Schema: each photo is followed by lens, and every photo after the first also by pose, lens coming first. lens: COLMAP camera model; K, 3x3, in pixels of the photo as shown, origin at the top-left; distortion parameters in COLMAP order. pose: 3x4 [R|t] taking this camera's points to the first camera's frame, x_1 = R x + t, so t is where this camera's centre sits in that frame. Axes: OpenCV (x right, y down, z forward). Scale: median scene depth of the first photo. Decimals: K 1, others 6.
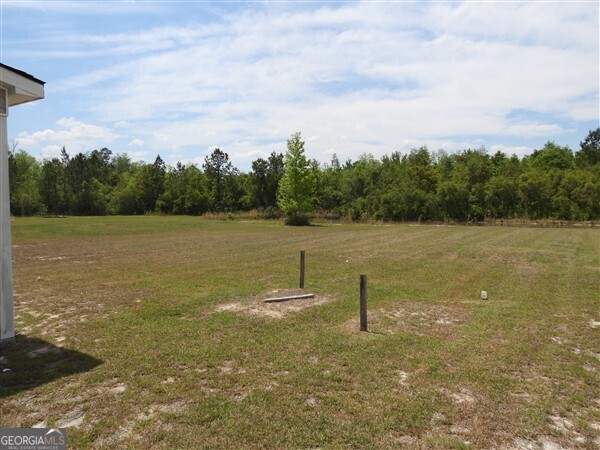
lens RADIAL K [[434.2, 0, 300.6], [0, 434.2, 225.6], [0, 0, 1]] dist [-0.003838, -0.003802]
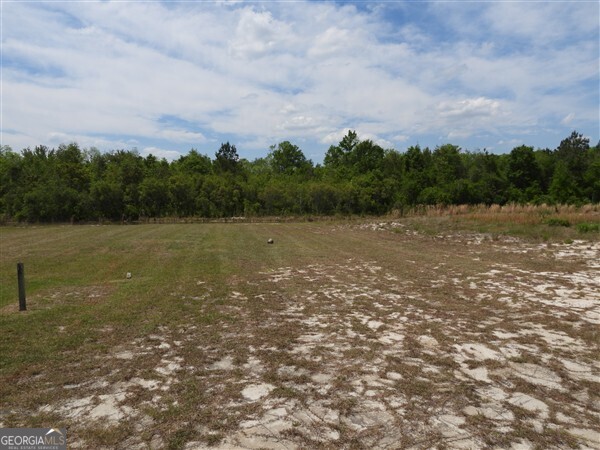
lens RADIAL K [[434.2, 0, 300.6], [0, 434.2, 225.6], [0, 0, 1]] dist [-0.003838, -0.003802]
pose [[0.729769, -0.032099, 0.682940, -0.007838], [0.031761, 0.999410, 0.013035, 0.001495], [-0.682956, 0.012178, 0.730358, -0.029629]]
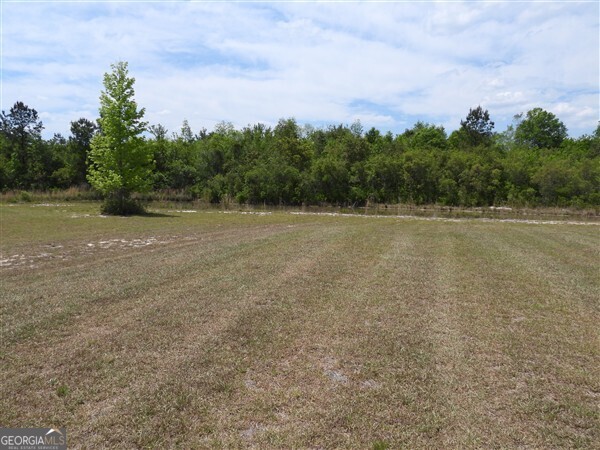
lens RADIAL K [[434.2, 0, 300.6], [0, 434.2, 225.6], [0, 0, 1]] dist [-0.003838, -0.003802]
pose [[0.942569, -0.008719, 0.333899, 0.011486], [-0.006359, 0.999010, 0.044038, -0.007103], [-0.333952, -0.043632, 0.941580, 0.191609]]
